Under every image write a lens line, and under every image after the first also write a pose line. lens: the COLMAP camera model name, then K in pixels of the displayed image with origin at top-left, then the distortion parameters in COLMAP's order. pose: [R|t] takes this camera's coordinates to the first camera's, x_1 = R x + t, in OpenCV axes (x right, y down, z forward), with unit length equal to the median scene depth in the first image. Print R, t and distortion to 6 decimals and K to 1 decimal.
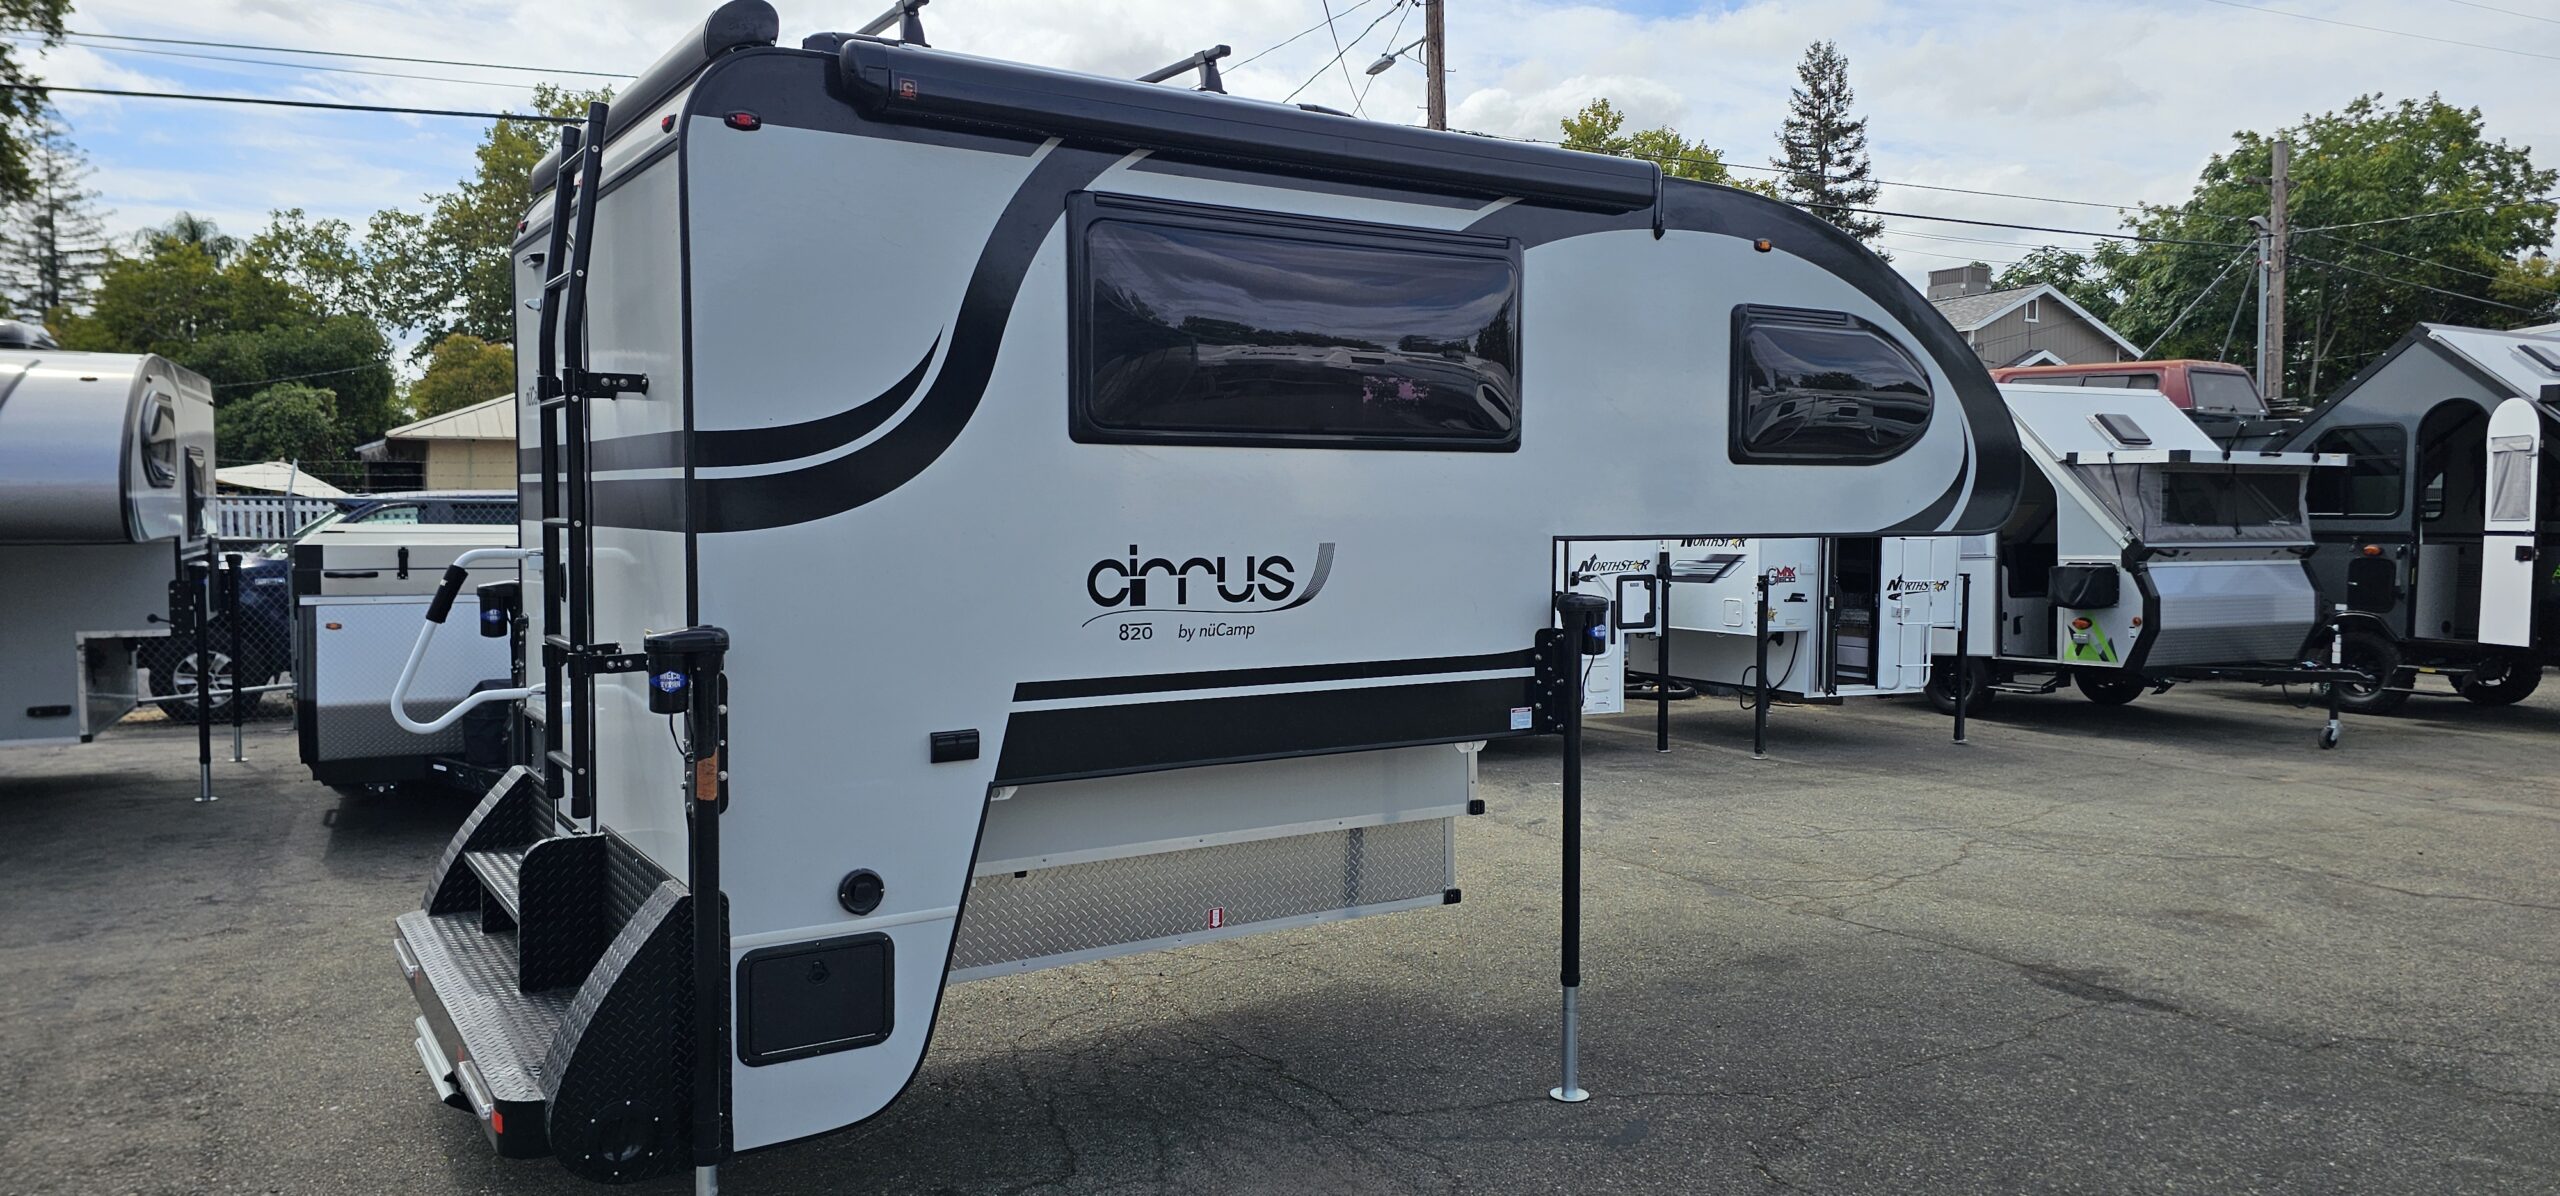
lens RADIAL K [[1725.0, 0, 1278.4], [0, 1725.0, 600.2], [0, 0, 1]] dist [0.008677, -0.005279]
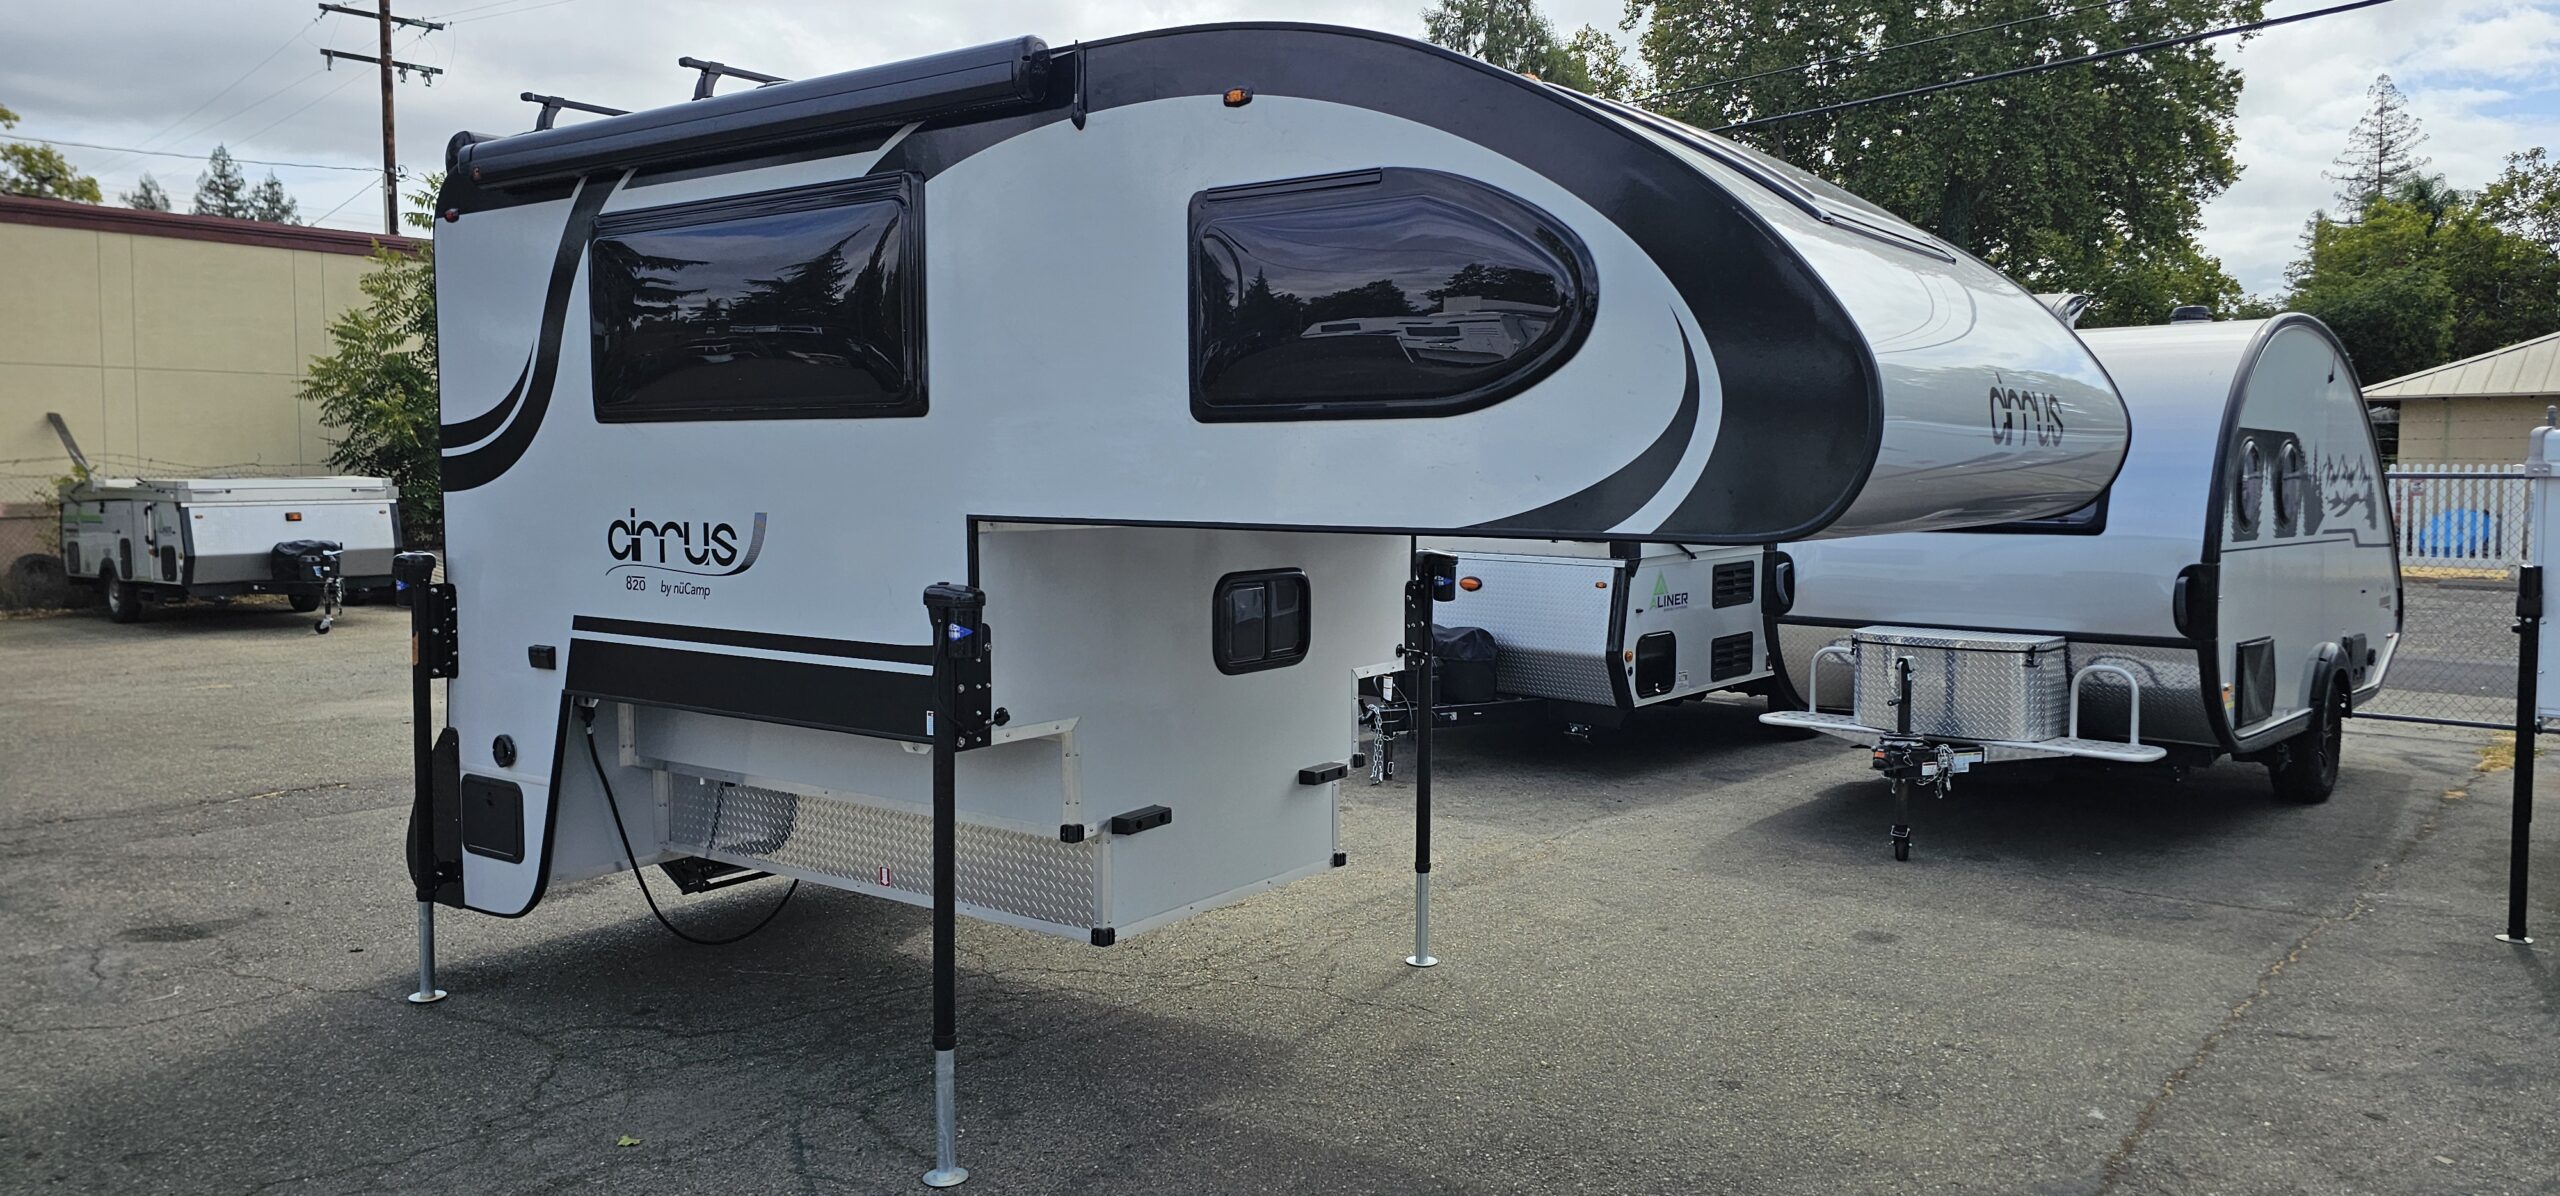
lens RADIAL K [[1725.0, 0, 1280.6], [0, 1725.0, 584.0], [0, 0, 1]] dist [0.008677, -0.005279]
pose [[0.358470, 0.063884, -0.931353, 1.123292], [-0.054102, 0.997401, 0.047592, -0.058297], [0.931972, 0.033328, 0.360995, 0.945597]]
